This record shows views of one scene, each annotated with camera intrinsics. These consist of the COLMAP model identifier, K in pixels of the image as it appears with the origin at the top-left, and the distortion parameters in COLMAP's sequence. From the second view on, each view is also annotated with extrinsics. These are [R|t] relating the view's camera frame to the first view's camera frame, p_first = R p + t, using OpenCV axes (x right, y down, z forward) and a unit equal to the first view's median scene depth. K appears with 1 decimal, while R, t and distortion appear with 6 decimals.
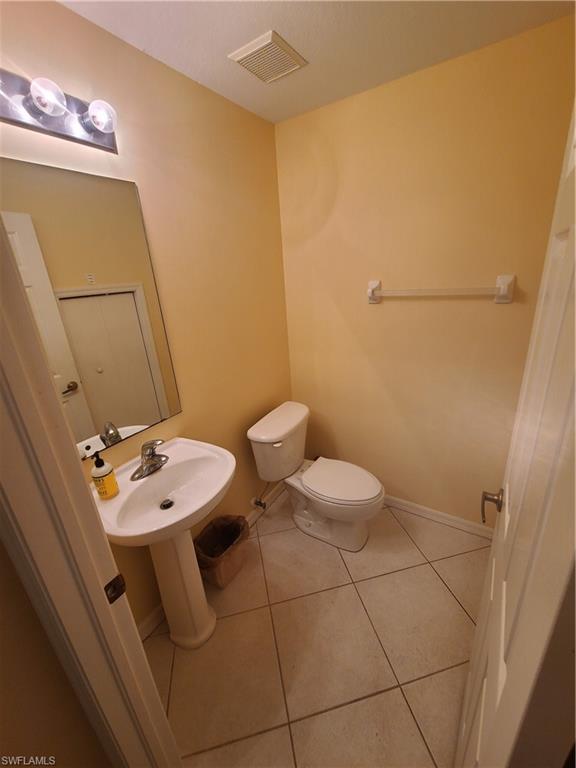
lens RADIAL K [[312.5, 0, 288.9], [0, 312.5, 379.8], [0, 0, 1]] dist [-0.001759, -0.000781]
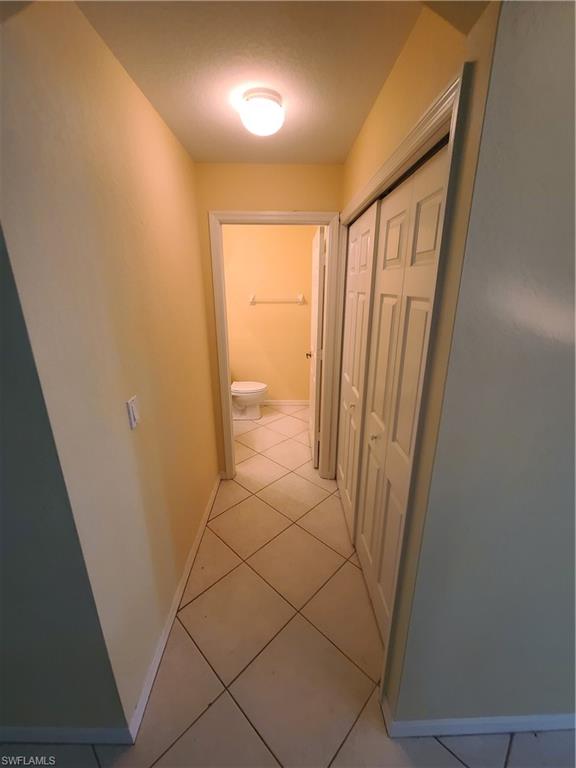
lens RADIAL K [[312.5, 0, 288.9], [0, 312.5, 379.8], [0, 0, 1]] dist [-0.001759, -0.000781]
pose [[0.819091, -0.106827, 0.563630, -0.856828], [0.133858, 0.990978, -0.006704, 0.346773], [-0.557828, 0.080937, 0.826000, -0.975573]]
